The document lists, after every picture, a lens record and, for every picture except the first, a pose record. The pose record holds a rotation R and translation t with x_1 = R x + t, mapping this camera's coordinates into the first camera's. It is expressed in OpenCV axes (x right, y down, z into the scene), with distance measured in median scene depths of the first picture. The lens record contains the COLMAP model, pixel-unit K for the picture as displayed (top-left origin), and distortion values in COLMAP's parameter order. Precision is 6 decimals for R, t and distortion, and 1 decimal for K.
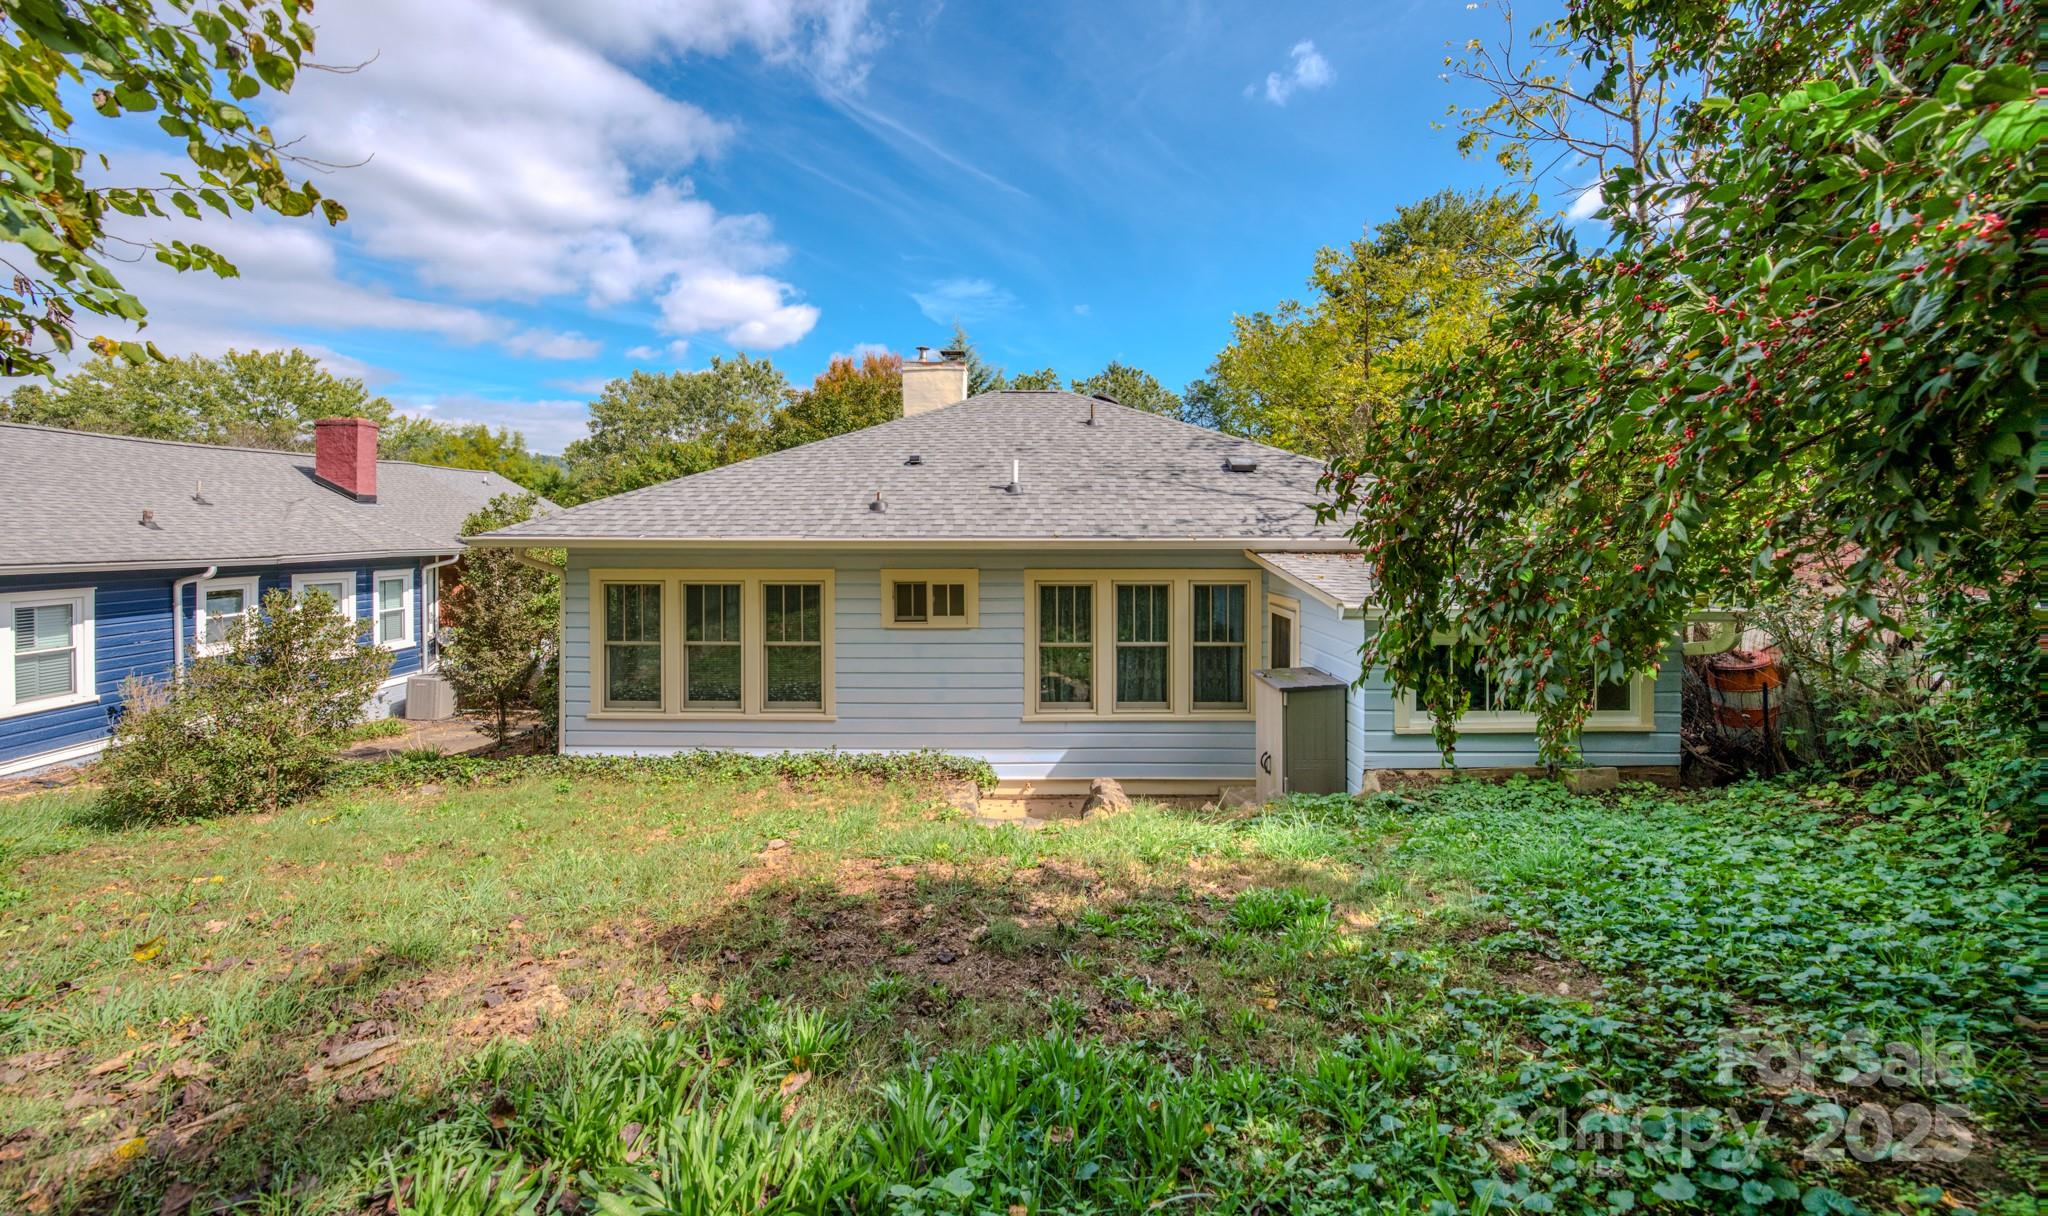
lens RADIAL K [[716.0, 0, 1030.0], [0, 716.0, 576.0], [0, 0, 1]] dist [0.000874, 0.000011]
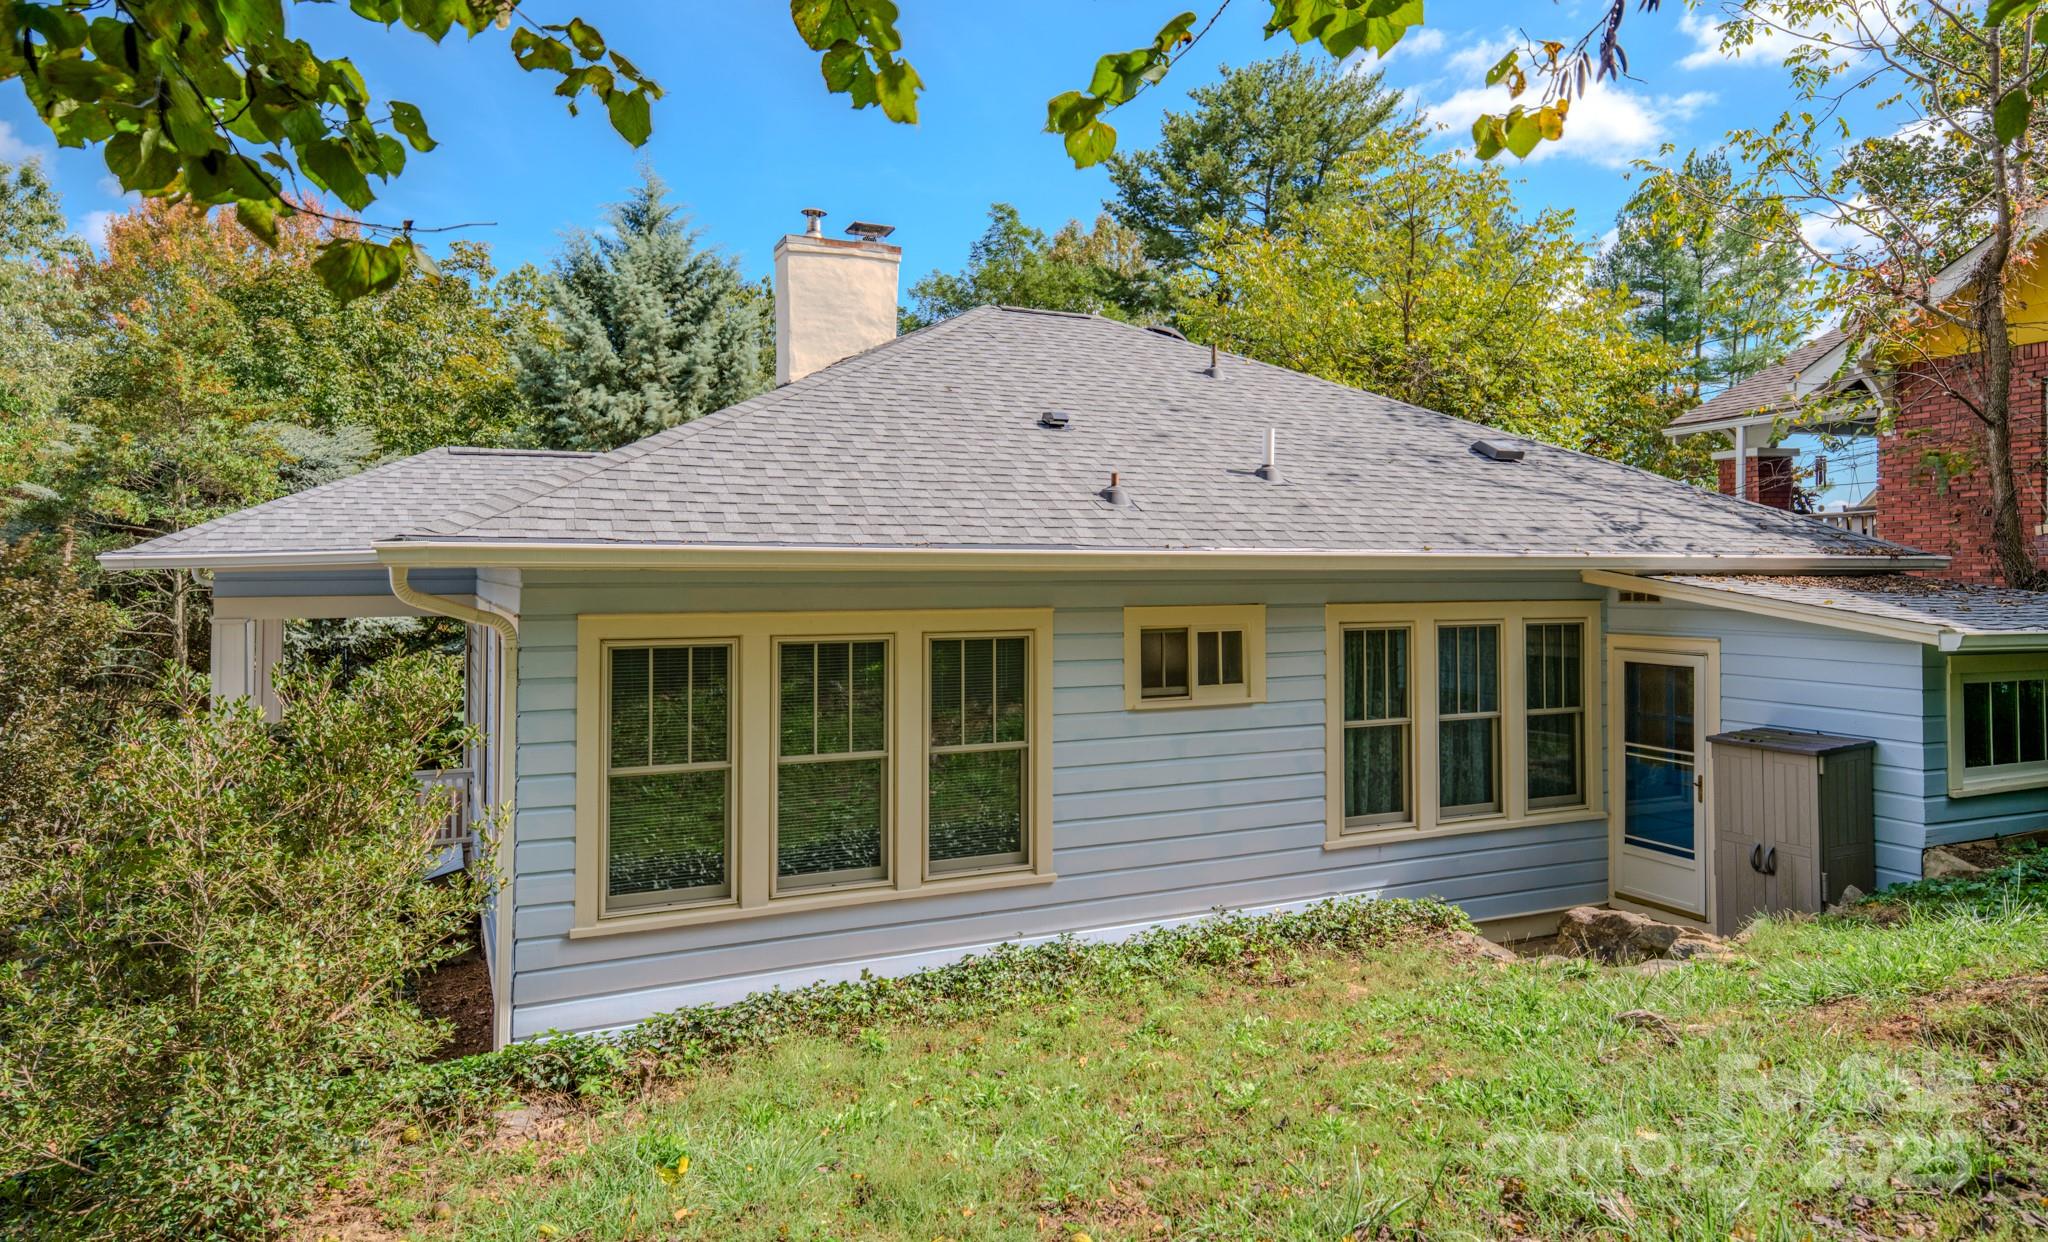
lens RADIAL K [[1269.1, 0, 1023.1], [0, 1269.1, 603.2], [0, 0, 1]] dist [-0.011219, -0.000553]
pose [[0.898947, -0.010887, 0.437922, -0.717936], [0.024637, 0.999365, -0.025731, 0.011252], [-0.437364, 0.033920, 0.898645, 0.128297]]
